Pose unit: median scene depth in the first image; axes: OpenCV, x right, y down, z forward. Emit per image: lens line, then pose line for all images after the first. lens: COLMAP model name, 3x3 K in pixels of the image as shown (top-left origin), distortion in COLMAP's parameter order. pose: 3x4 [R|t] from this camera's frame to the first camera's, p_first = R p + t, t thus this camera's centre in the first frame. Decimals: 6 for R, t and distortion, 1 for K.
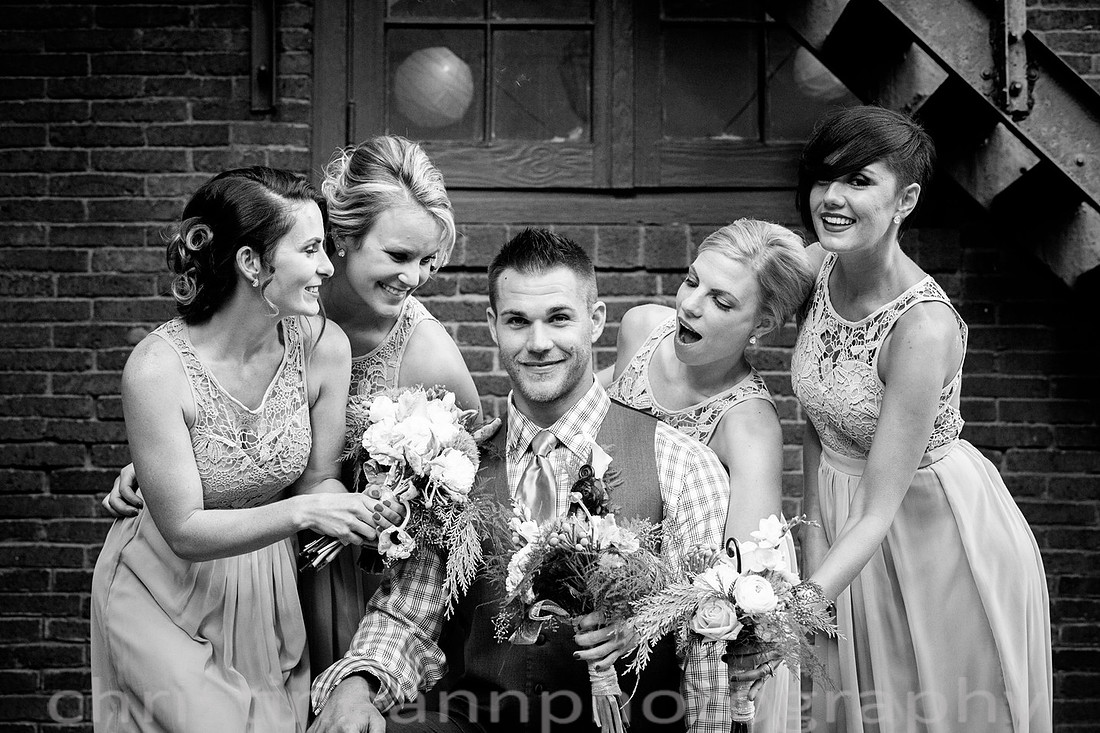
lens RADIAL K [[3224.6, 0, 555.3], [0, 3224.6, 359.1], [0, 0, 1]] dist [-0.070445, 0.000000]
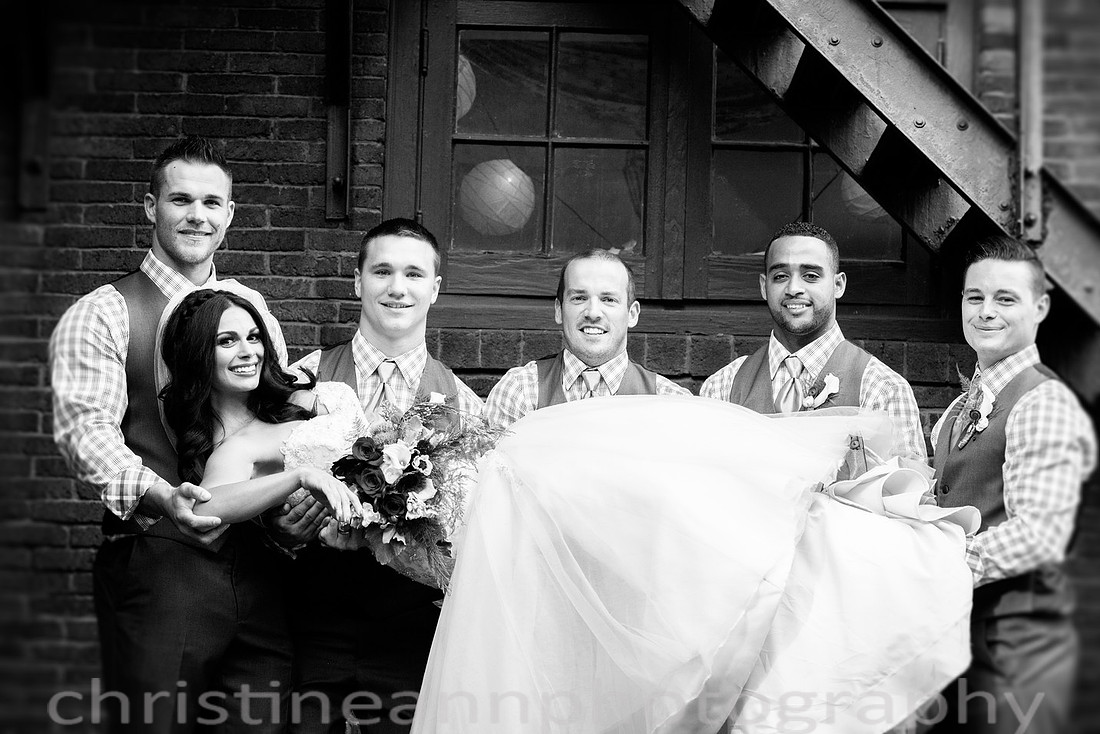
lens RADIAL K [[3551.6, 0, 584.8], [0, 3551.6, 382.7], [0, 0, 1]] dist [0.065700, 0.000000]
pose [[0.999630, 0.023741, -0.013250, 0.008356], [-0.024018, 0.999487, -0.021205, 0.000135], [0.012740, 0.021515, 0.999687, -0.175428]]
